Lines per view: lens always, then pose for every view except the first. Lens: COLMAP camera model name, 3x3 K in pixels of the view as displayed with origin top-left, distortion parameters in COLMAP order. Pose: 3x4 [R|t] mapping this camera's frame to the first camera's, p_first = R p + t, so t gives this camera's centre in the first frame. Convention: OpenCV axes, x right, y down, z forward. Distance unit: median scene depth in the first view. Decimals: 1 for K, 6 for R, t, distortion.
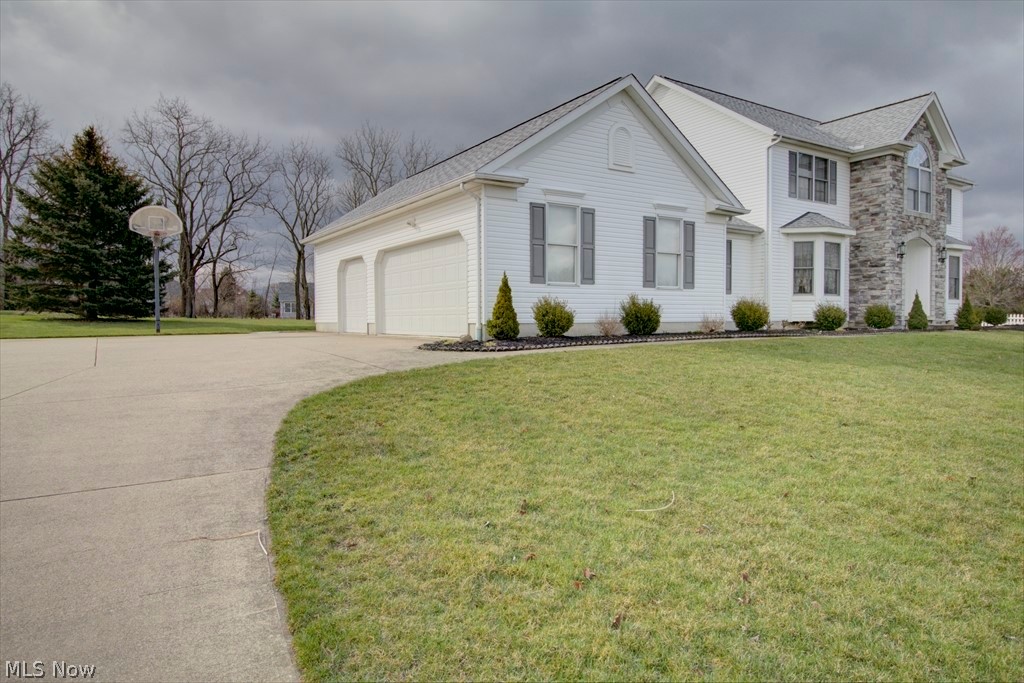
lens RADIAL K [[656.3, 0, 516.7], [0, 656.3, 339.1], [0, 0, 1]] dist [0.010540, 0.002916]
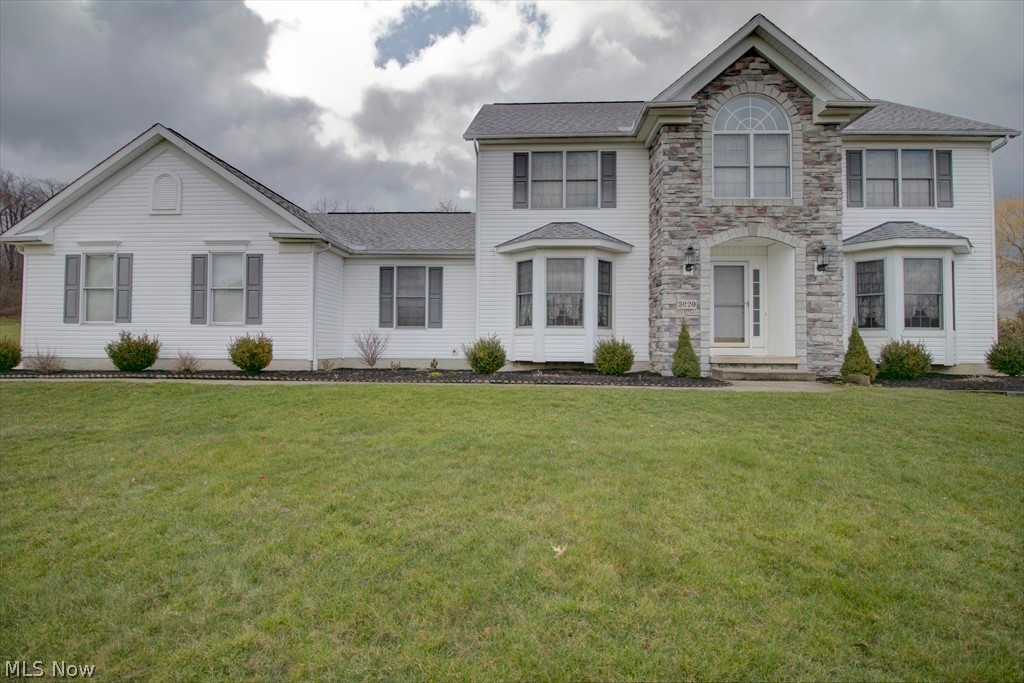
lens RADIAL K [[477.8, 0, 512.6], [0, 477.8, 345.1], [0, 0, 1]] dist [-0.003185, -0.010776]
pose [[0.799536, -0.001276, -0.600617, 0.949676], [-0.028564, 0.998785, -0.040145, -0.028885], [0.599939, 0.049254, 0.798528, 0.658657]]
